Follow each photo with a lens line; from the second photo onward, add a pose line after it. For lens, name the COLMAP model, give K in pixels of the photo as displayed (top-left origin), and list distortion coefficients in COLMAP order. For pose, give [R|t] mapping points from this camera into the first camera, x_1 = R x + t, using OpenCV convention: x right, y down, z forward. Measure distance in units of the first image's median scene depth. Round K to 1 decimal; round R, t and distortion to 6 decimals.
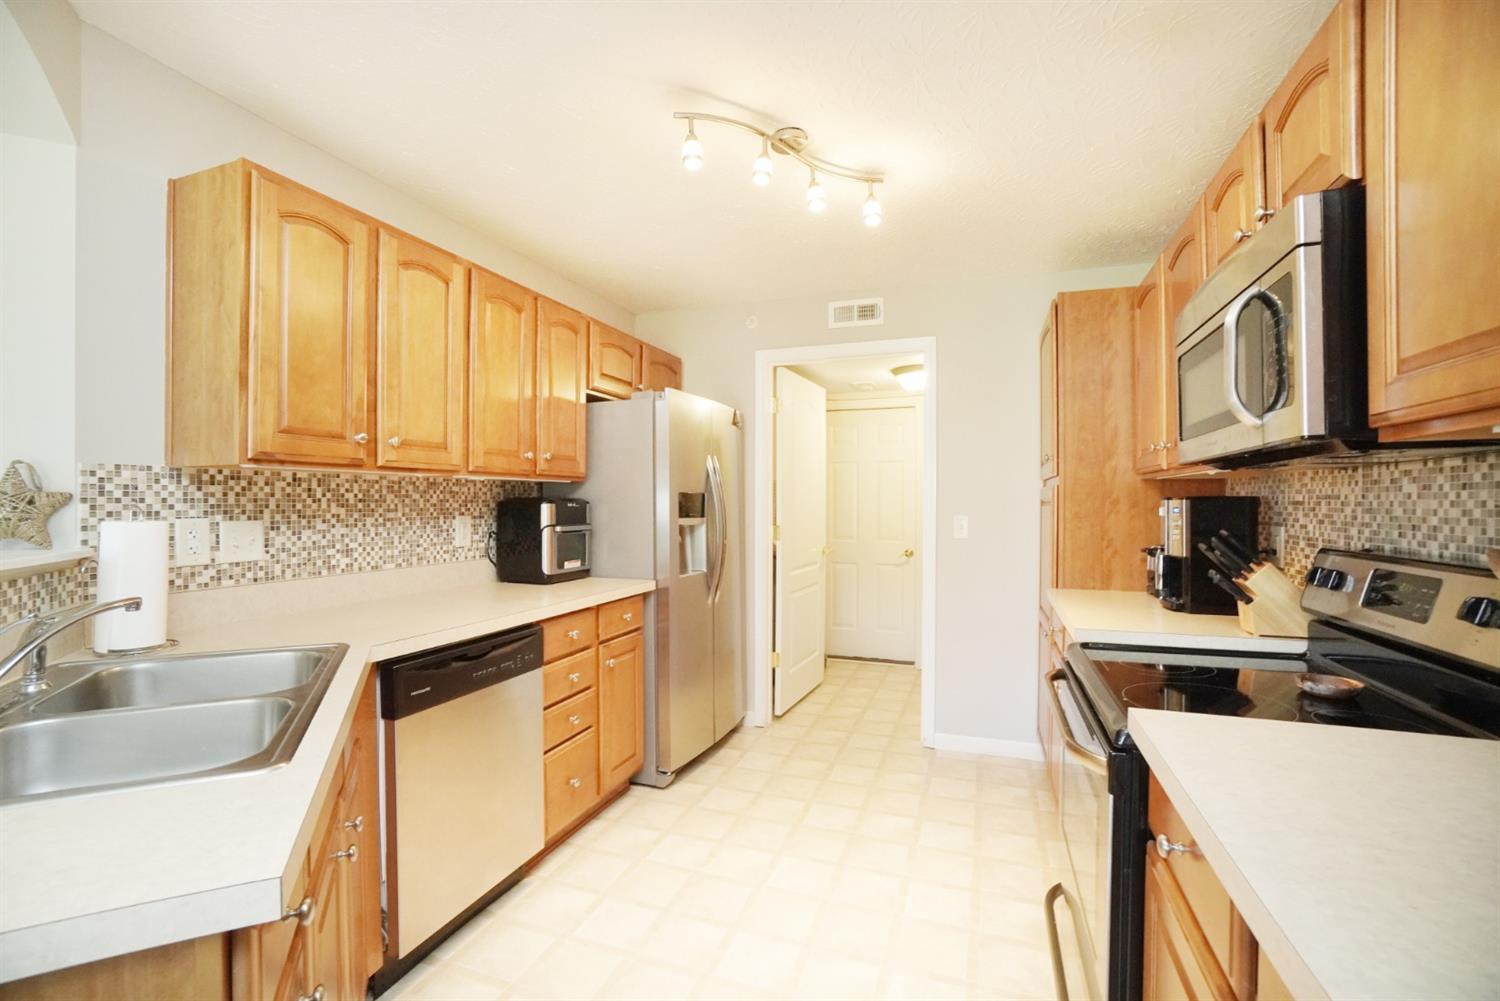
lens RADIAL K [[672.7, 0, 750.0], [0, 672.7, 500.5], [0, 0, 1]] dist [-0.057722, 0.020794]
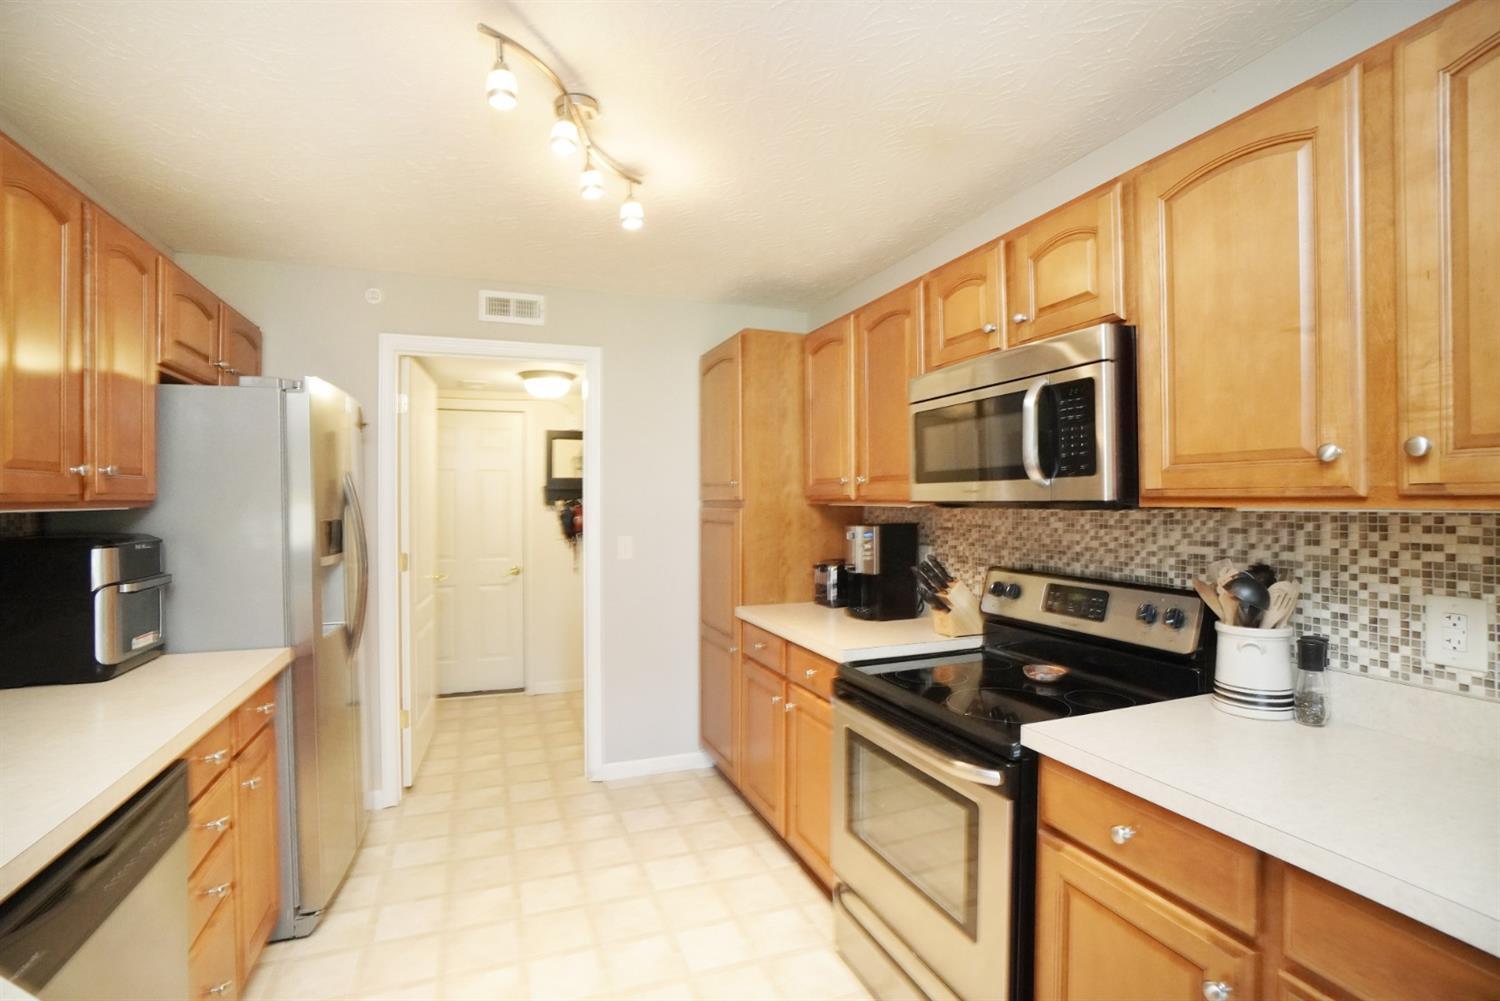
lens RADIAL K [[683.8, 0, 750.0], [0, 683.8, 500.5], [0, 0, 1]] dist [-0.066364, 0.022502]
pose [[0.753313, -0.001871, 0.657660, -0.391826], [-0.000833, 0.999992, 0.003800, -0.064359], [-0.657662, -0.003410, 0.753305, 0.263357]]
